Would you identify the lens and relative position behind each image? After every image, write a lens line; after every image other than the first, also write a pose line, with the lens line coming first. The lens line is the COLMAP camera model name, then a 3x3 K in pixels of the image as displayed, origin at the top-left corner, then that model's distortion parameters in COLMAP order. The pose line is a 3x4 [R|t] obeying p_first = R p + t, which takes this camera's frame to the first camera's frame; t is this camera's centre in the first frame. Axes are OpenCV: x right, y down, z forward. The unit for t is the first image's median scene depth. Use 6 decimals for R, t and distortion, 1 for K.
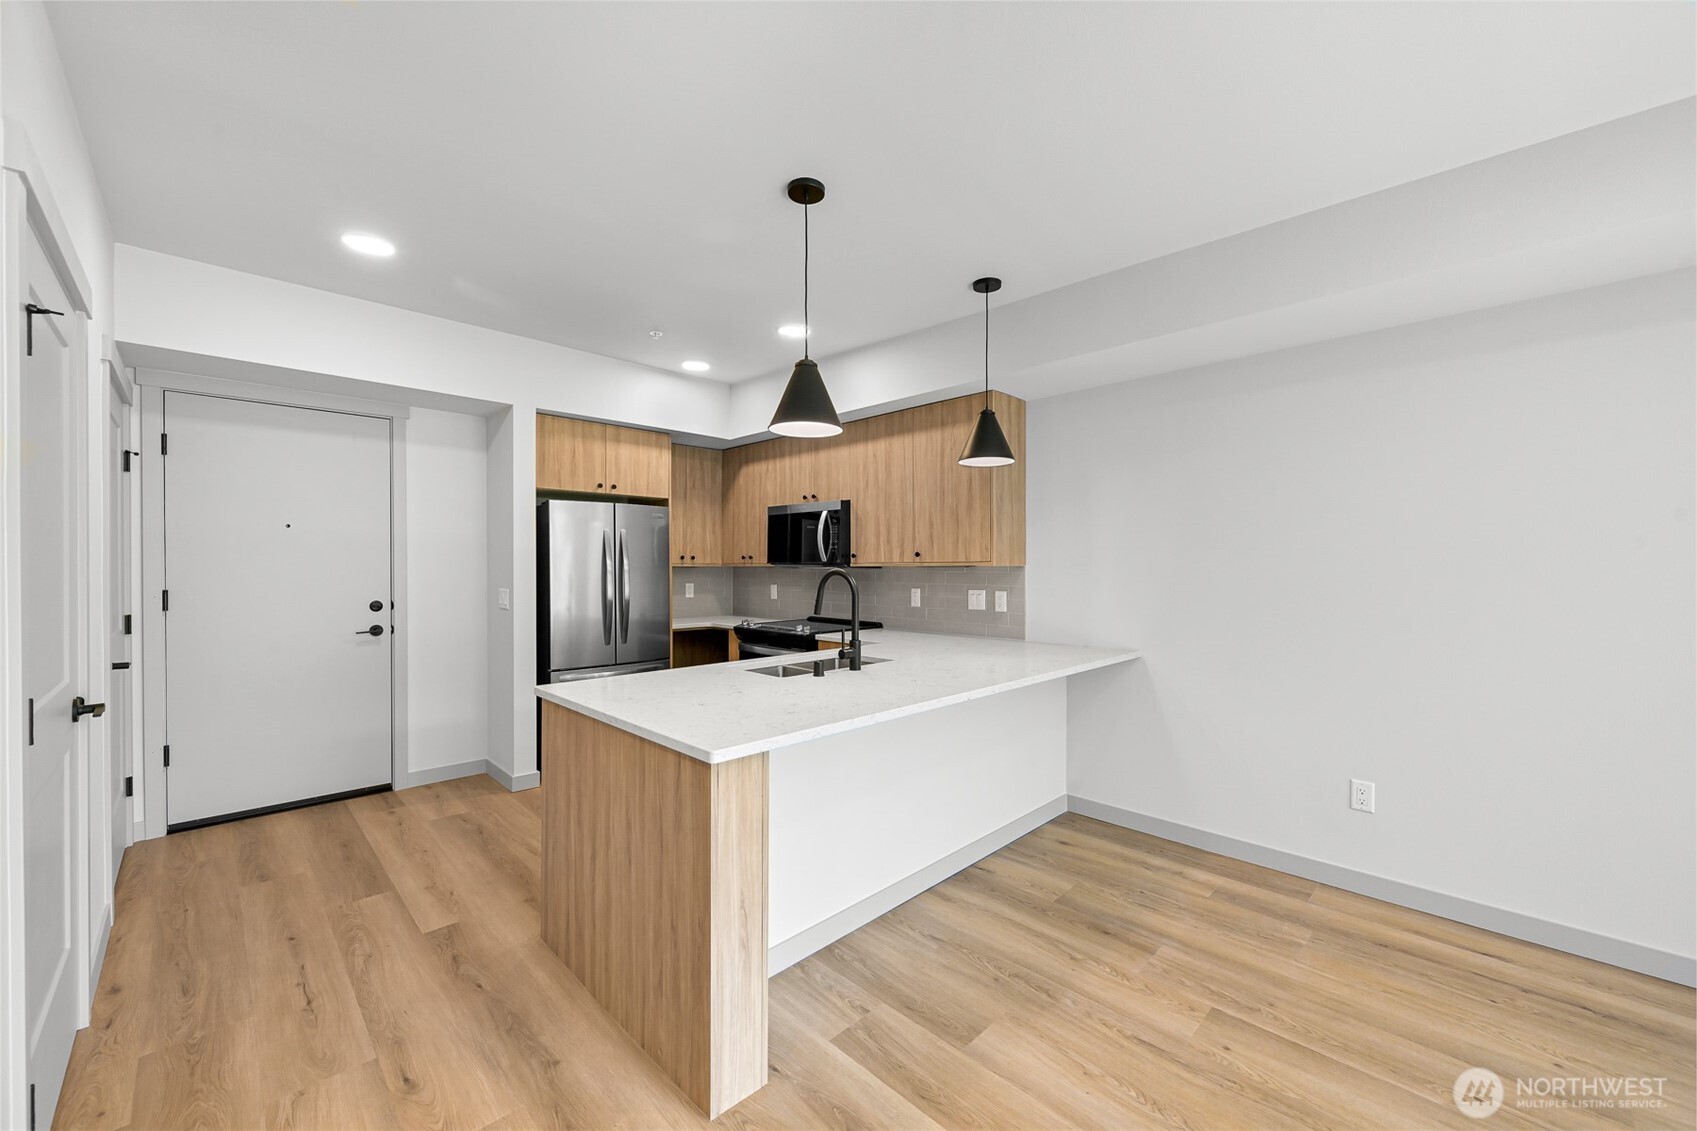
lens RADIAL K [[661.7, 0, 854.2], [0, 661.7, 569.7], [0, 0, 1]] dist [0.000380, 0.000154]
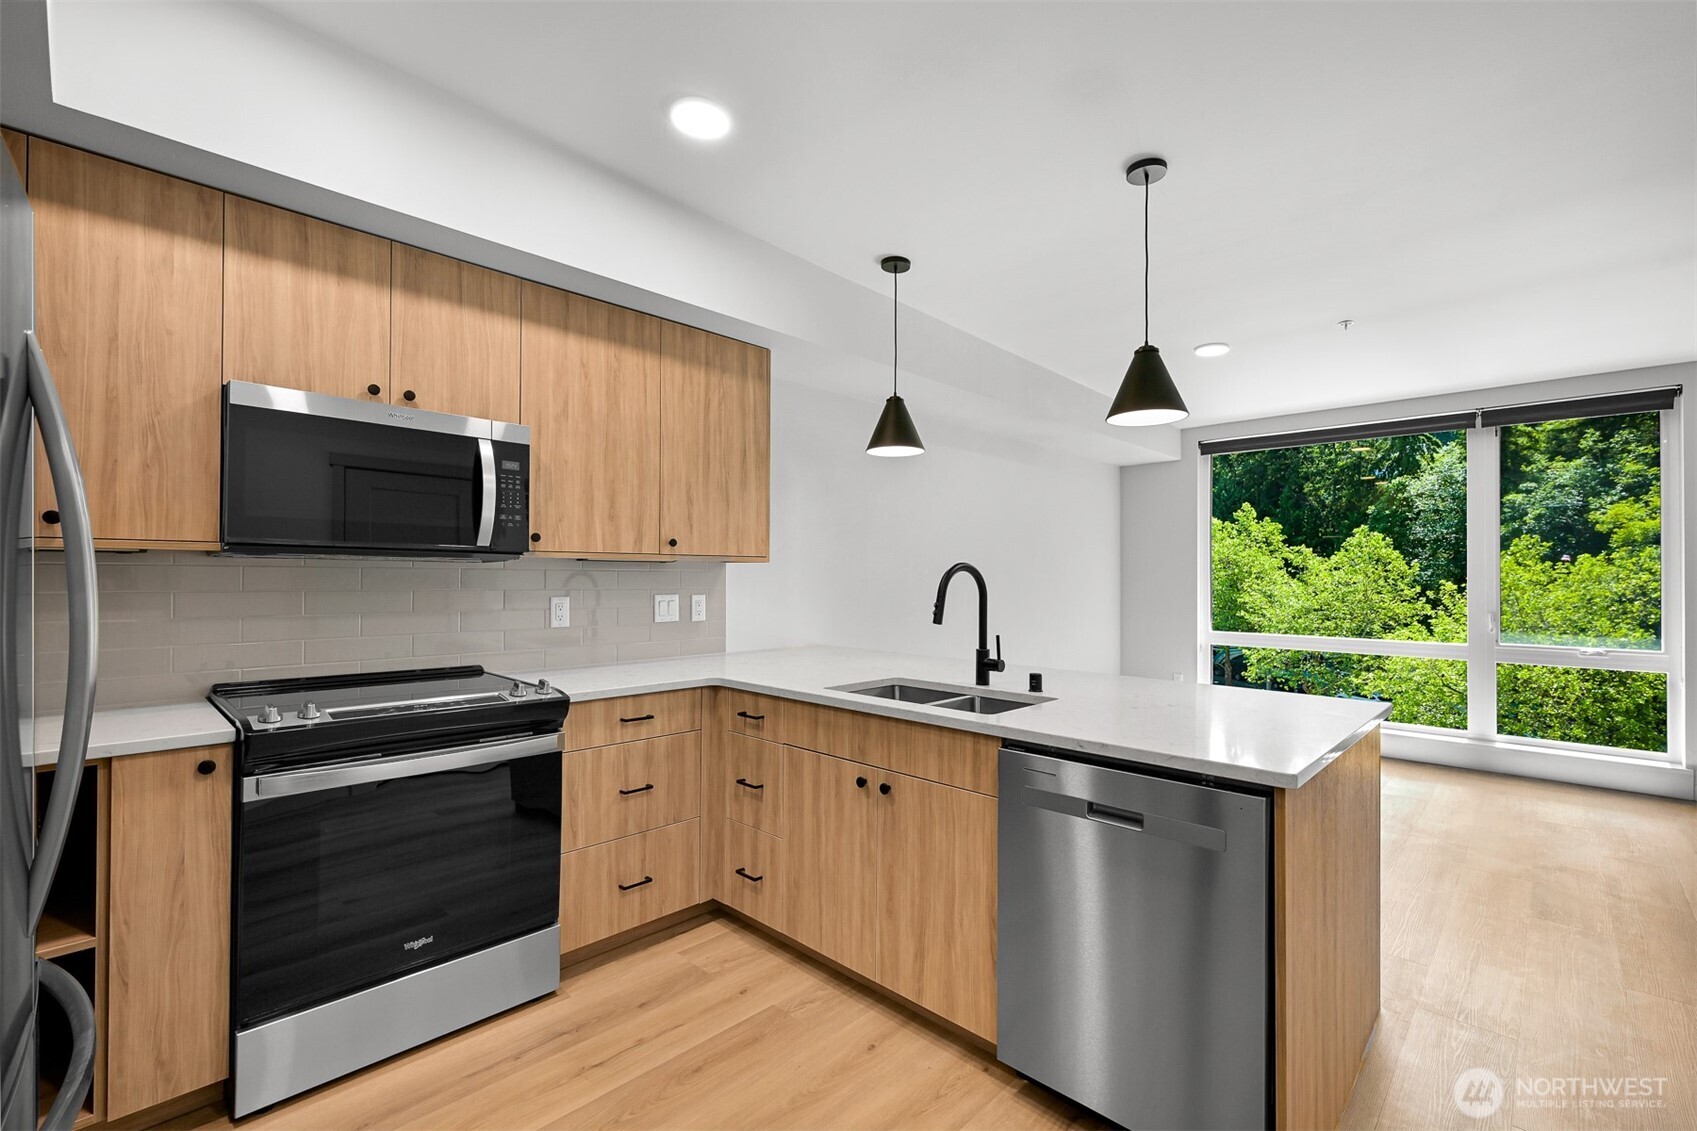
lens RADIAL K [[739.9, 0, 859.7], [0, 739.9, 571.5], [0, 0, 1]] dist [0.001574, 0.000321]
pose [[-0.031698, 0.008878, 0.999458, -0.846819], [0.002273, 0.999959, -0.008810, 0.017189], [-0.999495, 0.001993, -0.031717, 1.080919]]
